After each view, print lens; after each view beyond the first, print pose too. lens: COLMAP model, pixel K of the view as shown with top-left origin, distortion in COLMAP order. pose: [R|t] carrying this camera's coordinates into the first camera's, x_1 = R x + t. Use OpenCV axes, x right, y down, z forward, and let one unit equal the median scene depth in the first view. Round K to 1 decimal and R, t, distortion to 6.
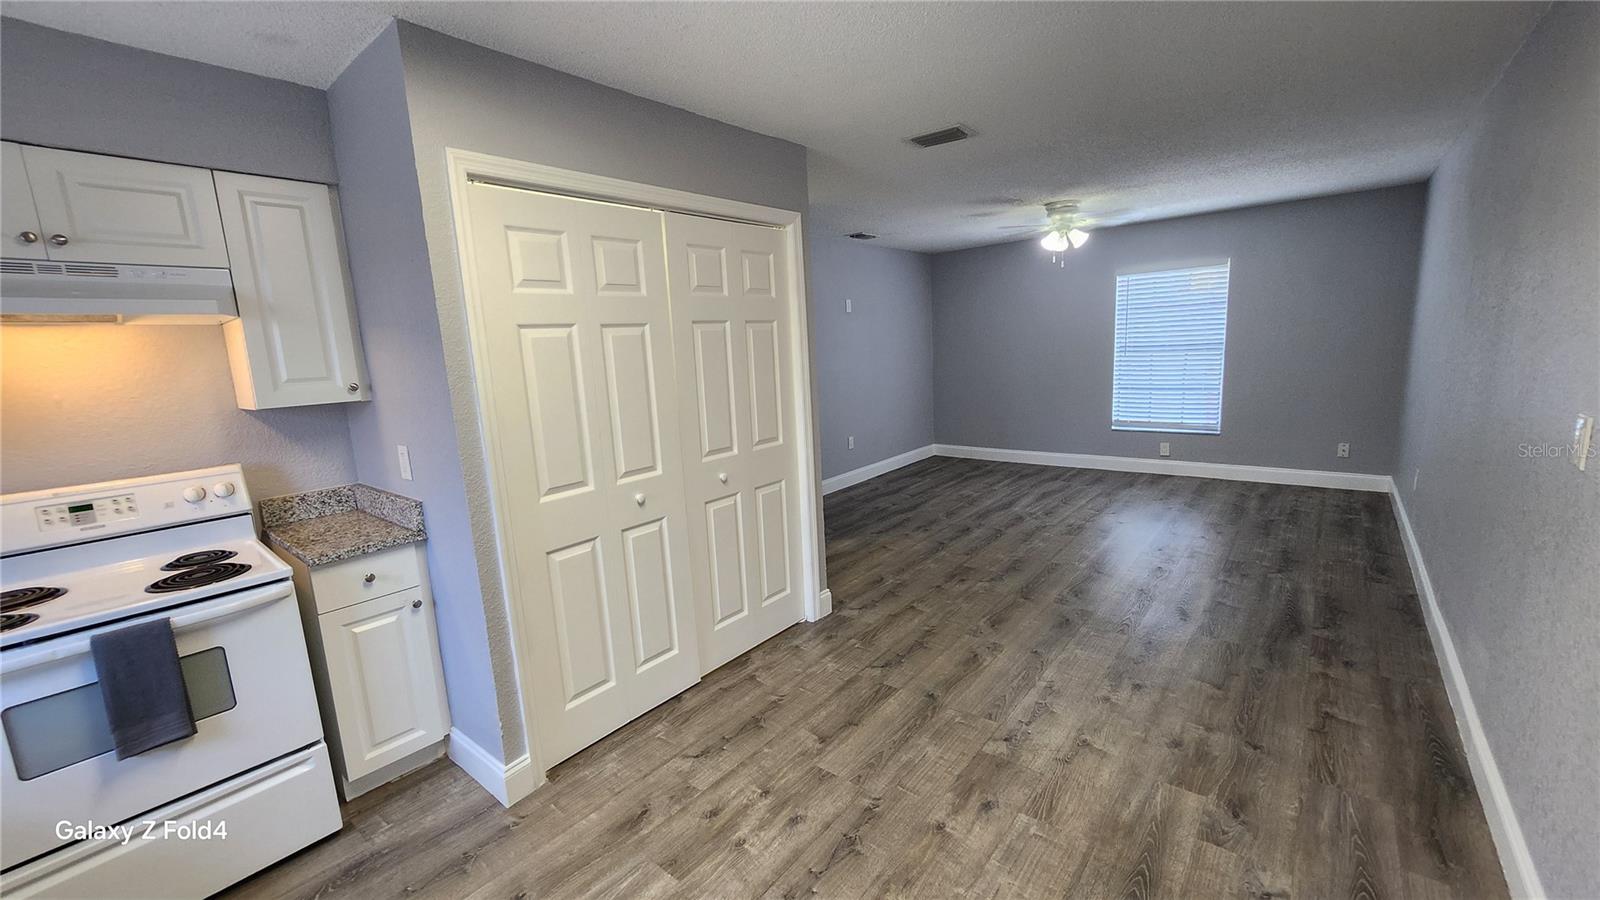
lens RADIAL K [[633.3, 0, 795.1], [0, 633.3, 451.8], [0, 0, 1]] dist [-0.001778, 0.000690]
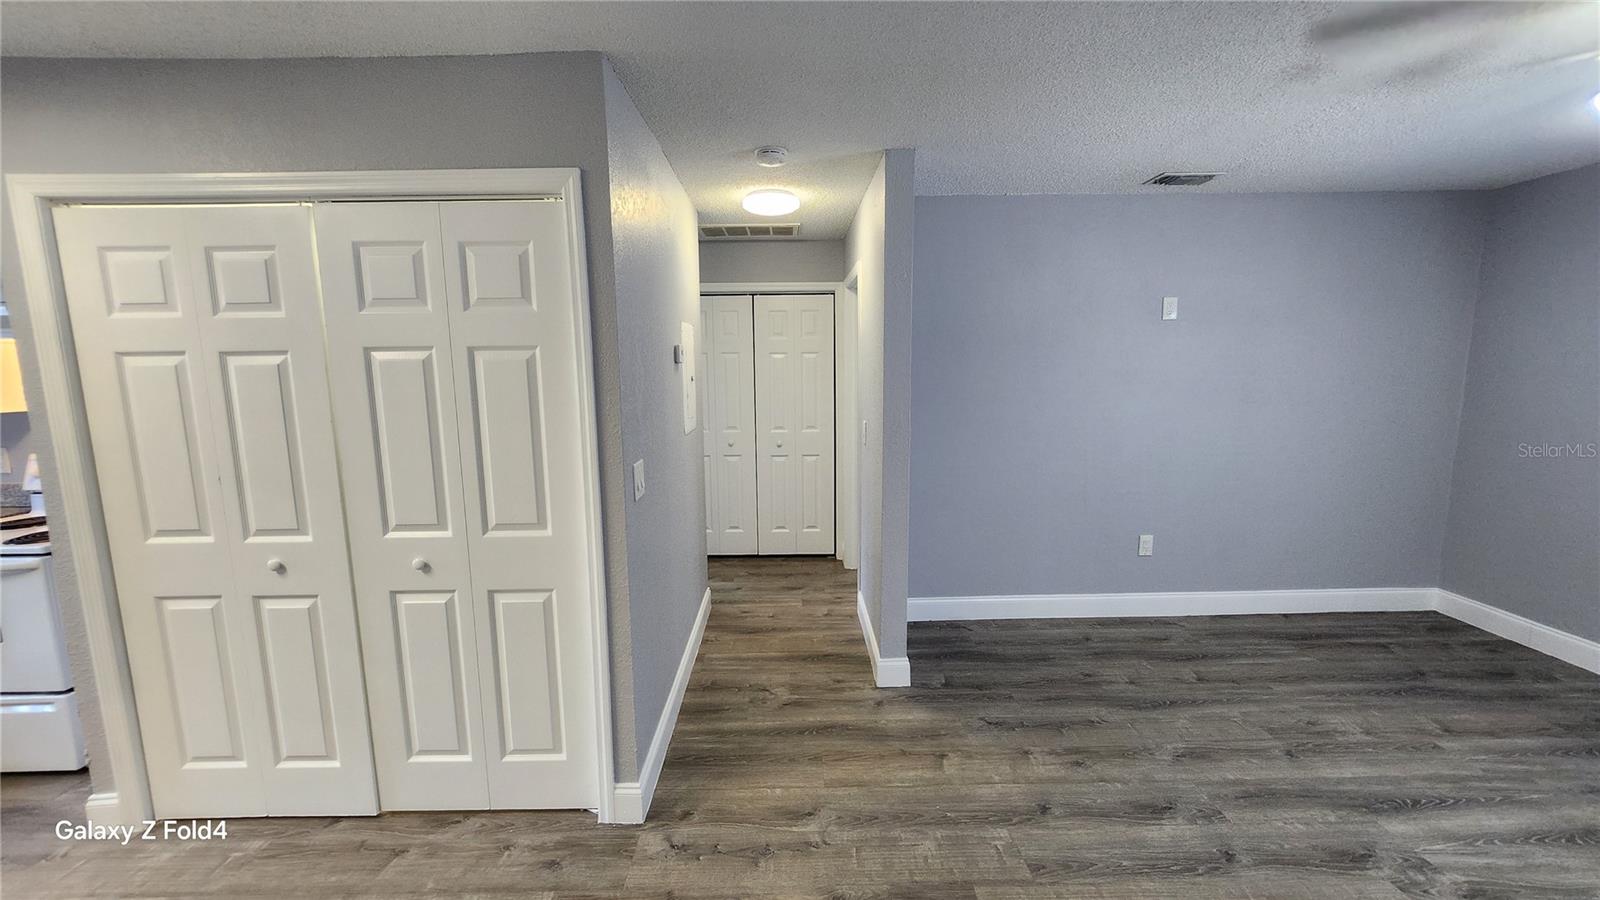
lens RADIAL K [[633.3, 0, 795.1], [0, 633.3, 451.8], [0, 0, 1]] dist [-0.001778, 0.000690]
pose [[0.644939, 0.146901, -0.749982, 0.750534], [-0.150648, 0.986534, 0.063687, -0.214850], [0.749239, 0.071909, 0.658385, 0.926004]]
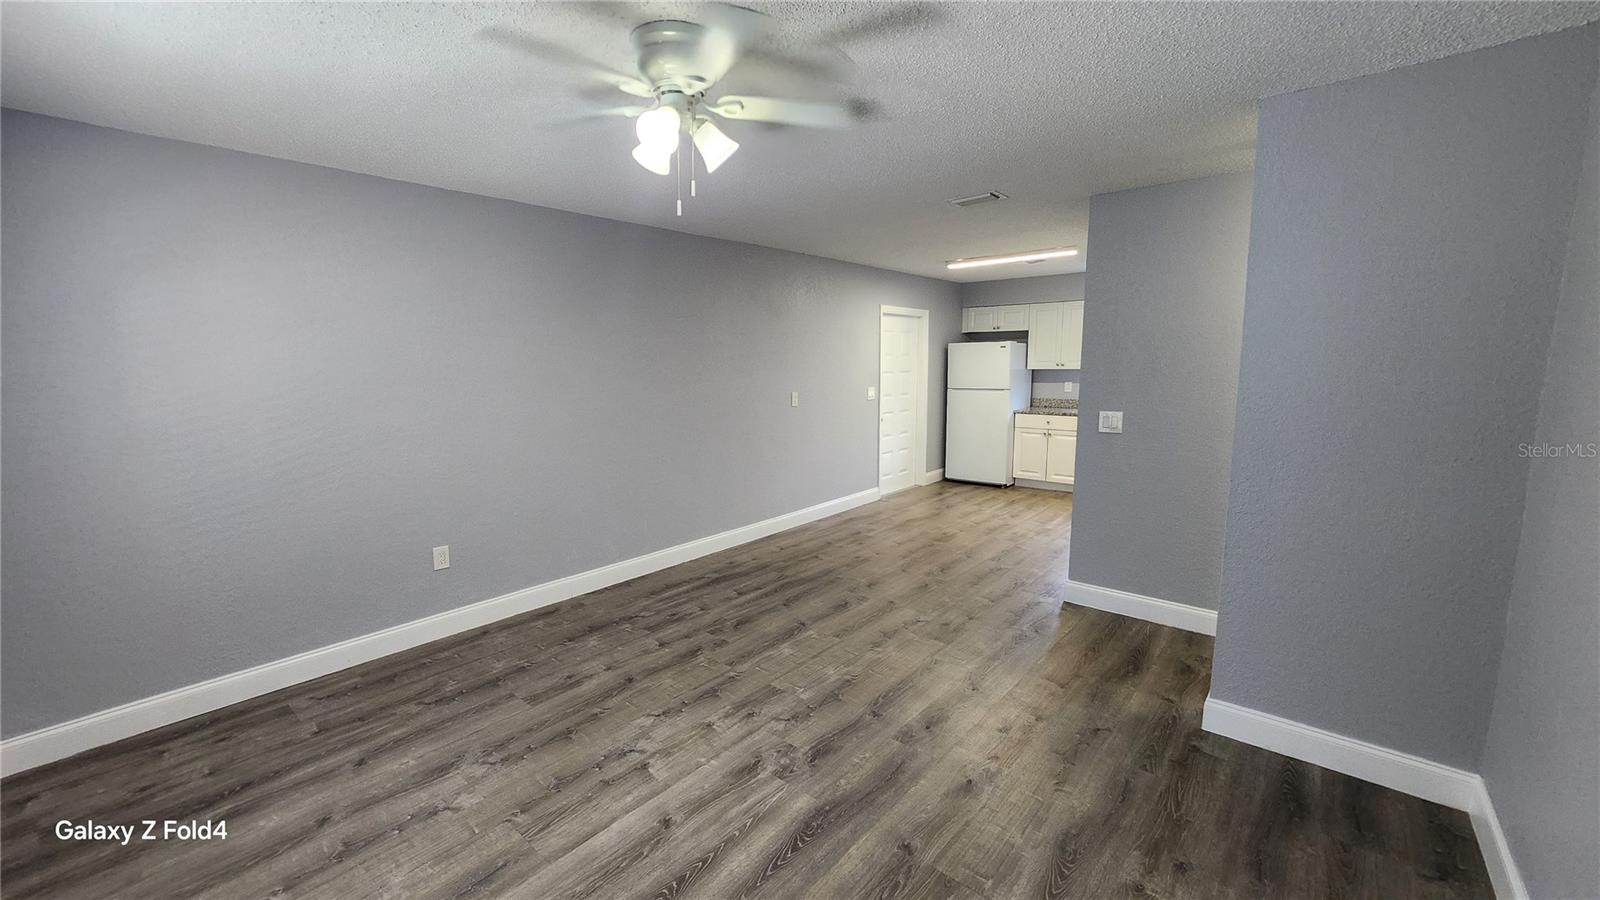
lens RADIAL K [[633.3, 0, 795.1], [0, 633.3, 451.8], [0, 0, 1]] dist [-0.001778, 0.000690]
pose [[-0.998100, 0.059198, 0.017110, 0.679946], [0.061577, 0.947595, 0.313484, -0.520735], [0.002344, 0.313942, -0.949439, 2.693398]]
